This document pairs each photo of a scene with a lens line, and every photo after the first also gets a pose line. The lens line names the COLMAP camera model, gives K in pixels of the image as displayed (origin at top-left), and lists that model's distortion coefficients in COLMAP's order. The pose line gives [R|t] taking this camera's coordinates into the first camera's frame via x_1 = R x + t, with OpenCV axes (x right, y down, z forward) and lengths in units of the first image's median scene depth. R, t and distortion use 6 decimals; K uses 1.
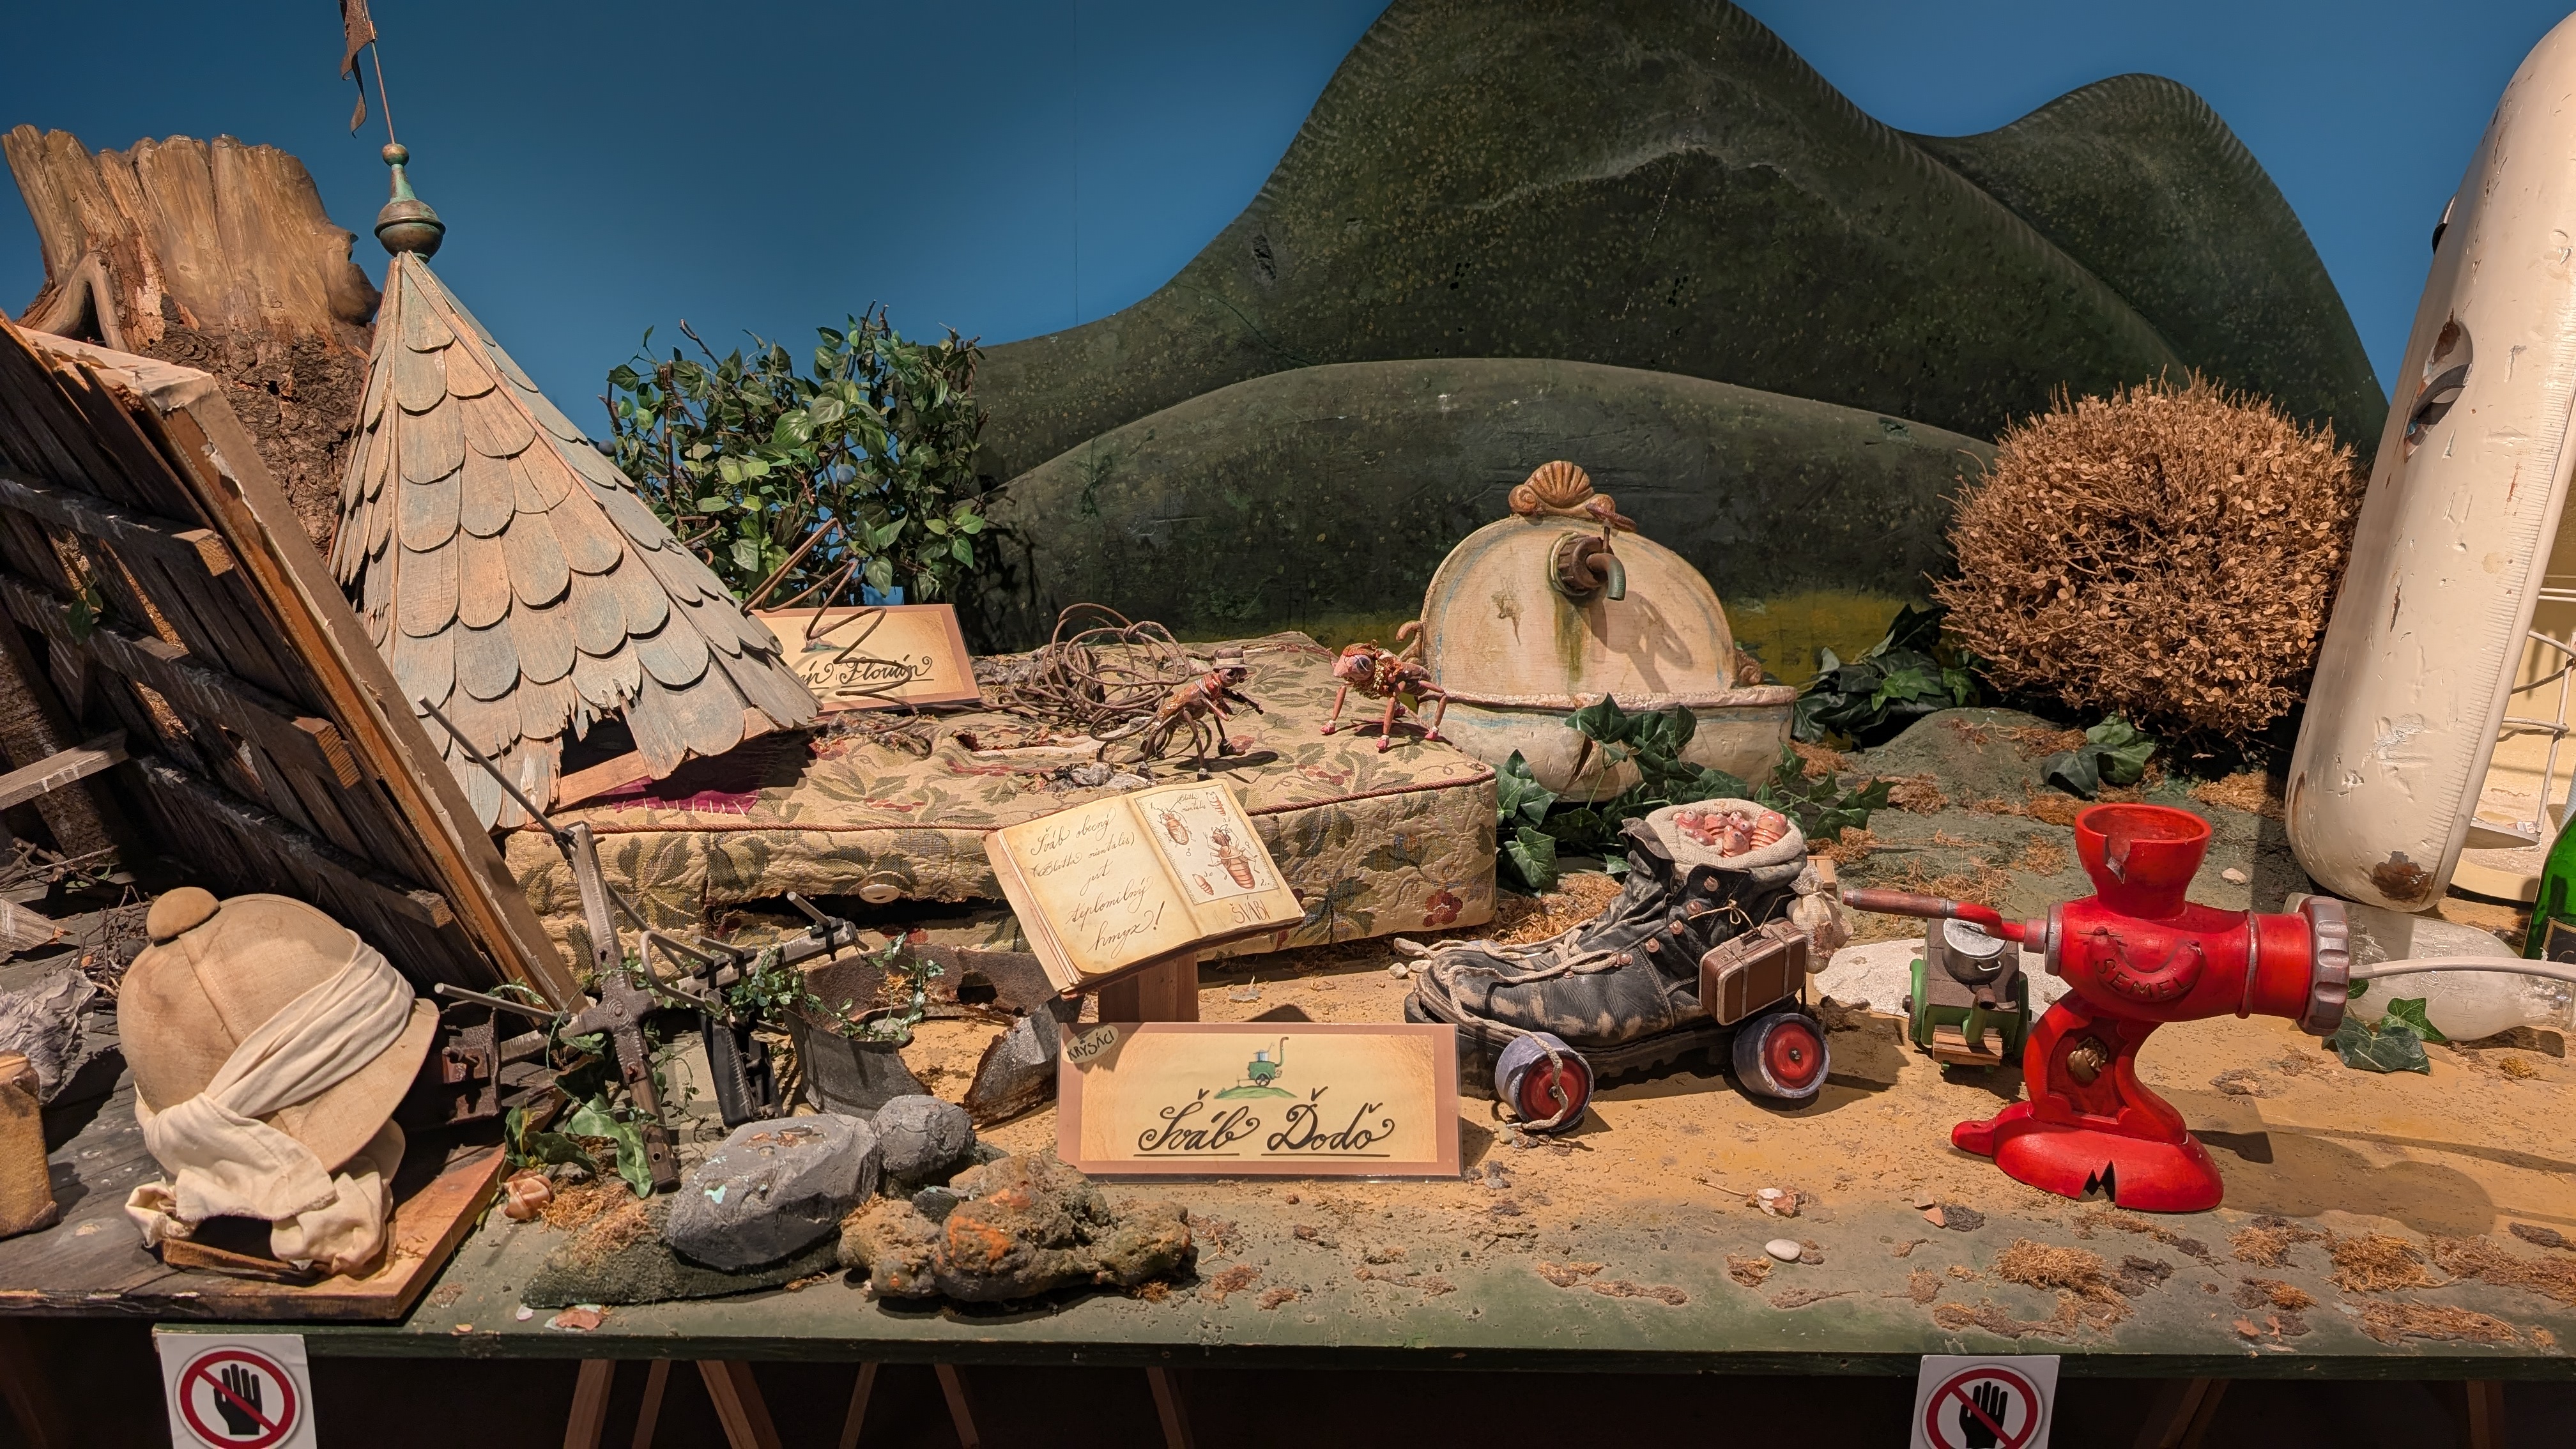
lens RADIAL K [[1793.1, 0, 1279.7], [0, 1793.1, 732.9], [0, 0, 1]] dist [0.001006, -0.016419]
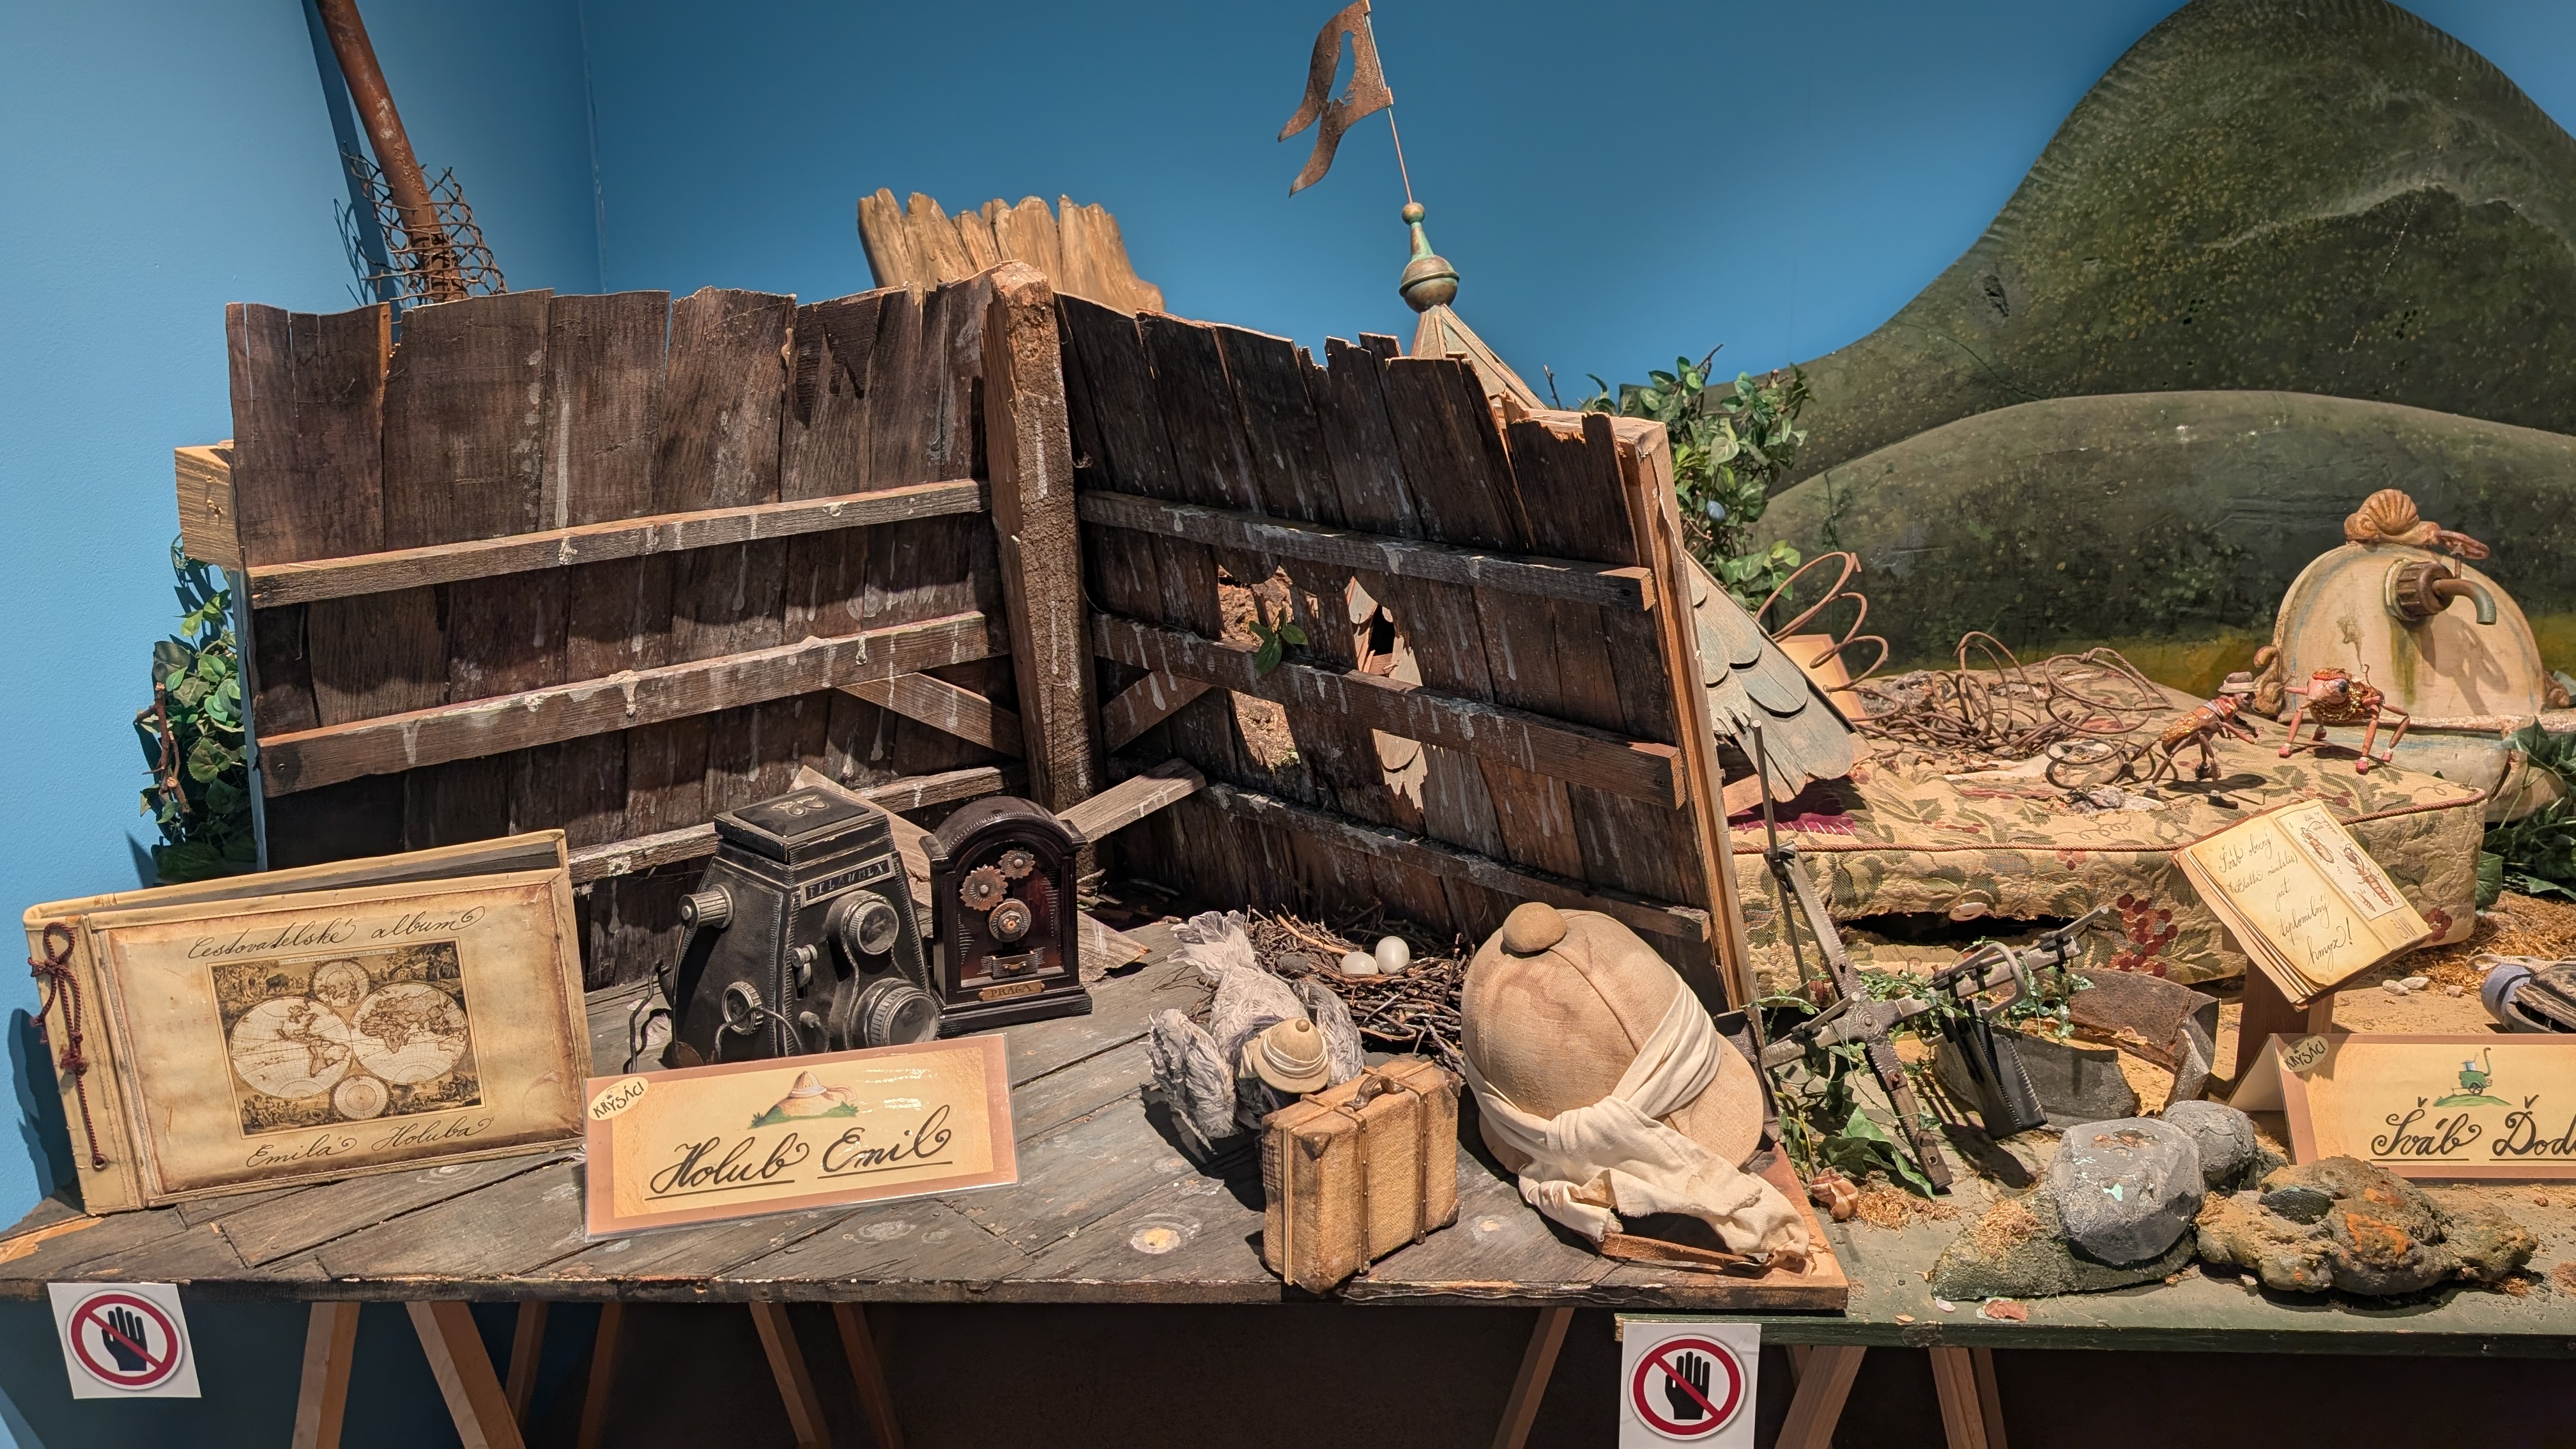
lens RADIAL K [[1793.1, 0, 1285.5], [0, 1793.1, 715.3], [0, 0, 1]] dist [0.001006, -0.016419]
pose [[0.999090, -0.005558, -0.042276, -0.536853], [0.004481, 0.999664, -0.025529, 0.000493], [0.042404, 0.025316, 0.998780, -0.058680]]
